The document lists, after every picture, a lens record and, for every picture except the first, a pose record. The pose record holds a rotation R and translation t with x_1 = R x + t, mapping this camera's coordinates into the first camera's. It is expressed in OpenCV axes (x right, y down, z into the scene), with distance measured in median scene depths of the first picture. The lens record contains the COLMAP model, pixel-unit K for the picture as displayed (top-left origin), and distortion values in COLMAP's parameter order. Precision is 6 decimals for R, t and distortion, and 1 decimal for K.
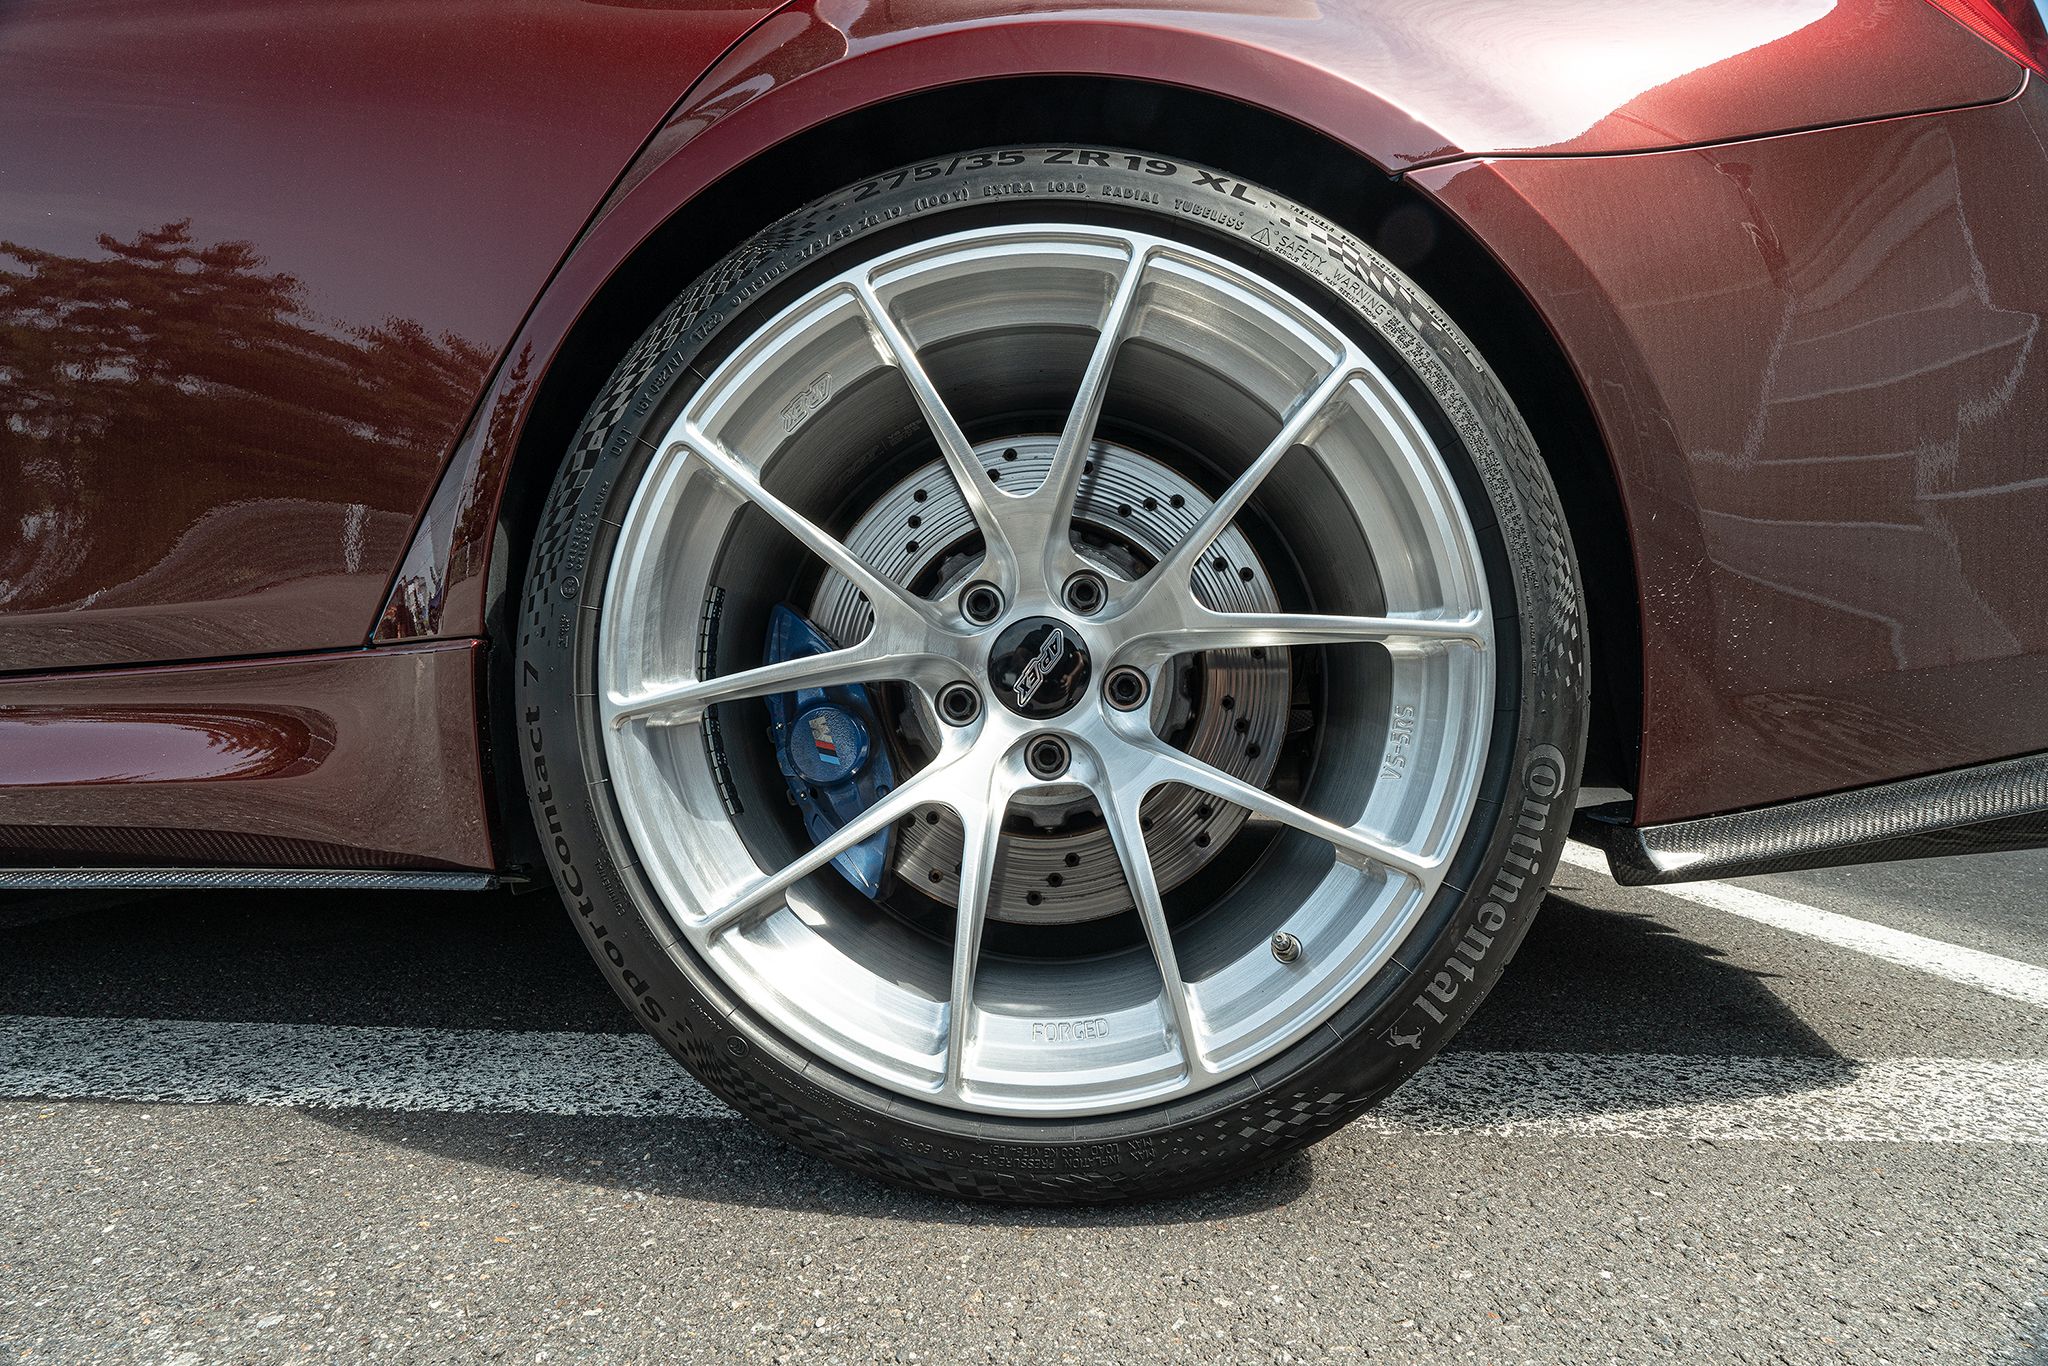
lens RADIAL K [[925.1, 0, 1016.9], [0, 925.1, 676.9], [0, 0, 1]] dist [-0.002688, 0.000306]
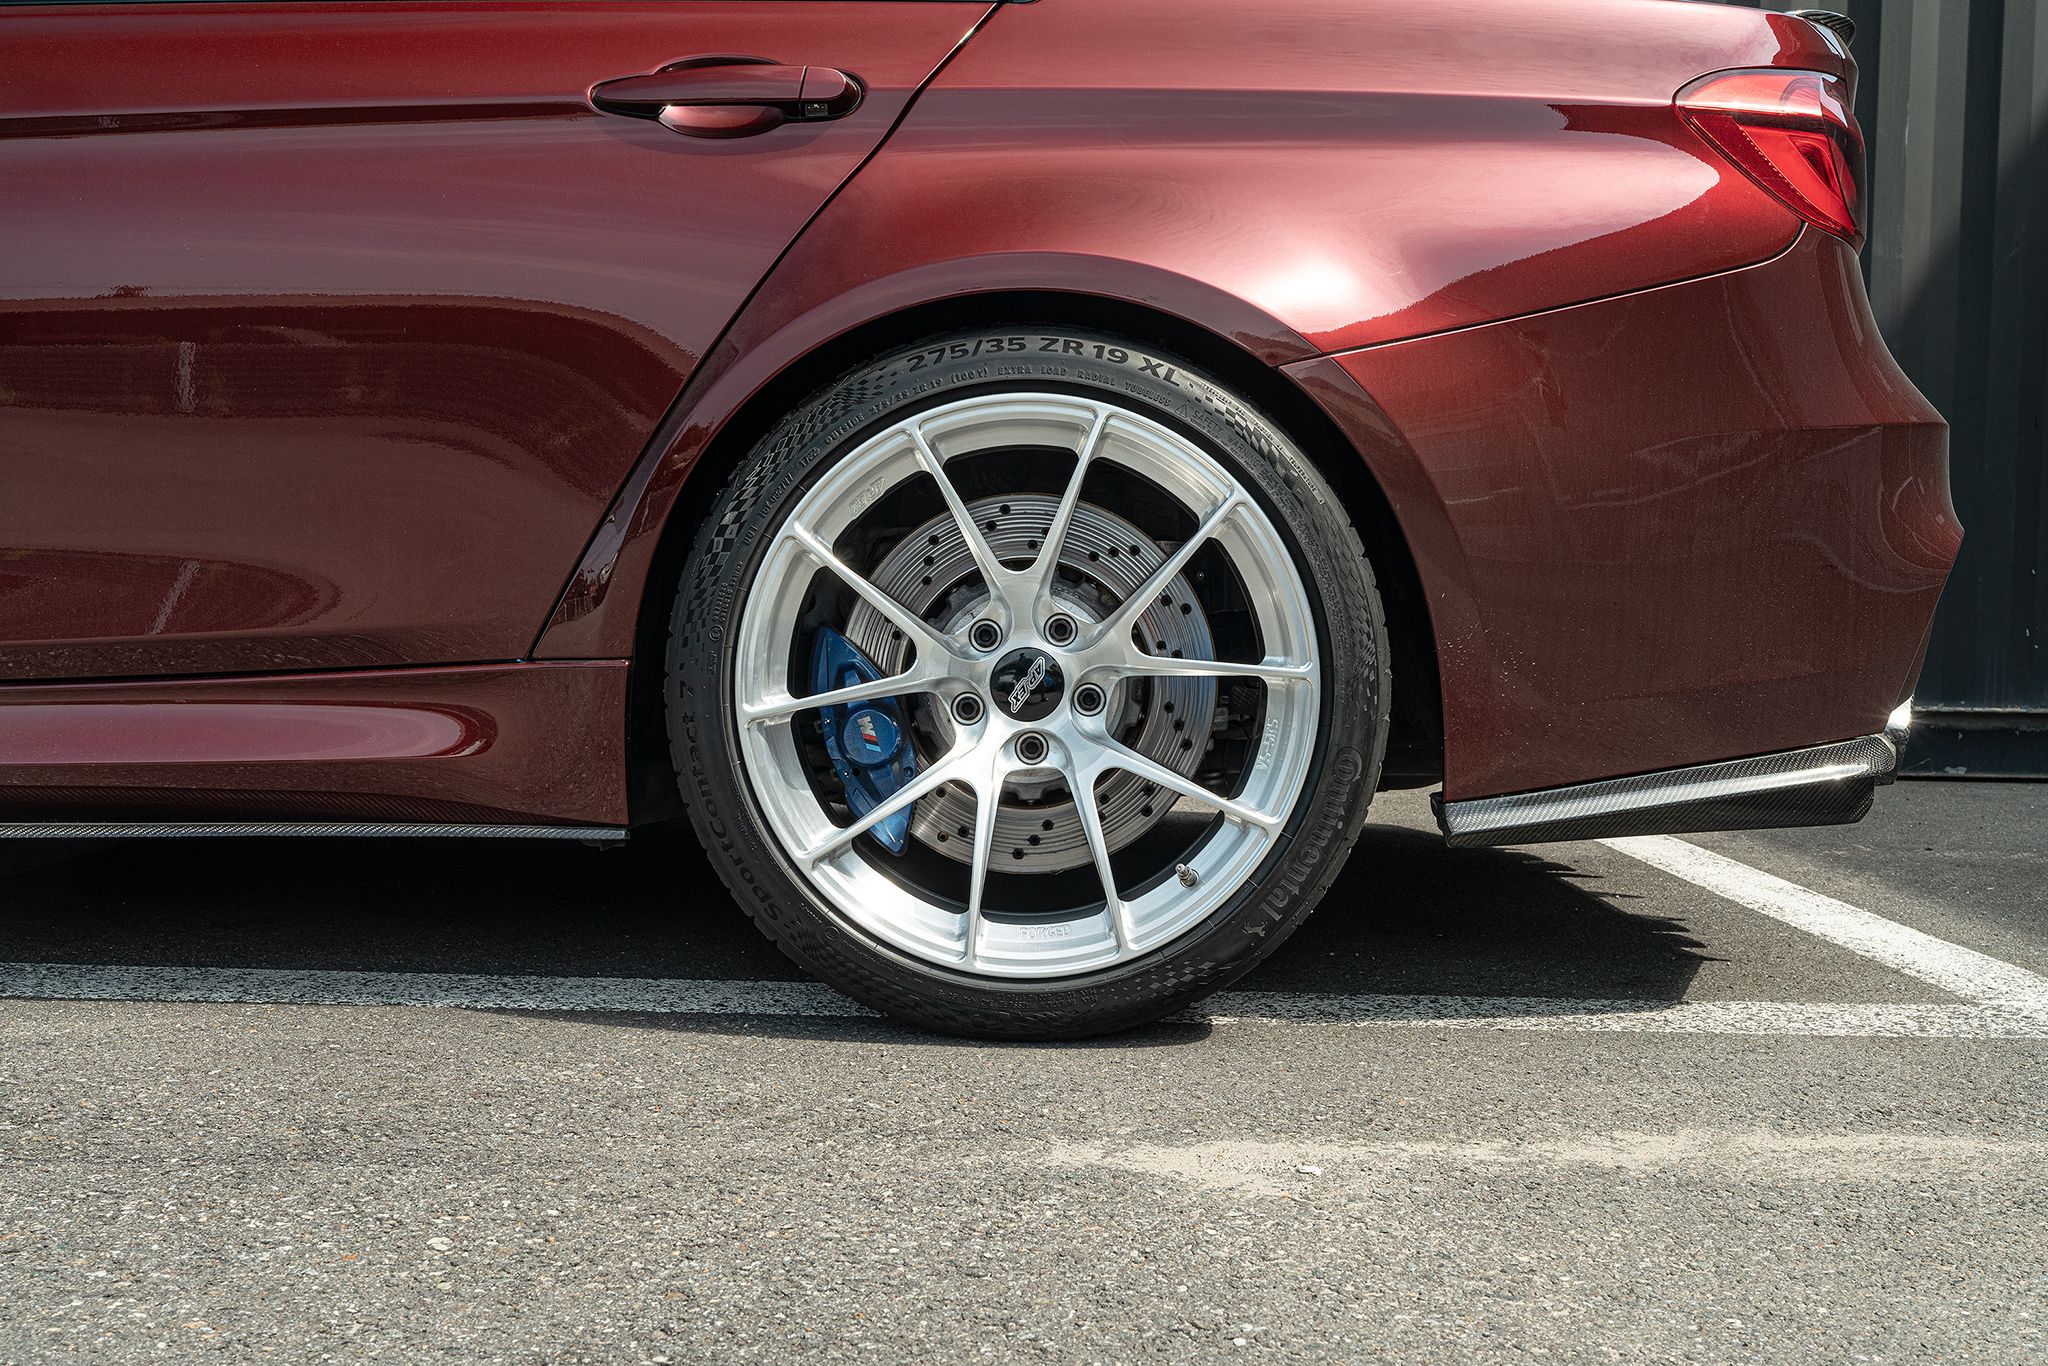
lens RADIAL K [[1996.2, 0, 1003.8], [0, 1996.2, 674.1], [0, 0, 1]] dist [0.013227, 0.000000]
pose [[0.998983, 0.014469, 0.042704, -0.154151], [-0.017550, 0.997200, 0.072689, -0.269182], [-0.041533, -0.073364, 0.996440, -2.198330]]
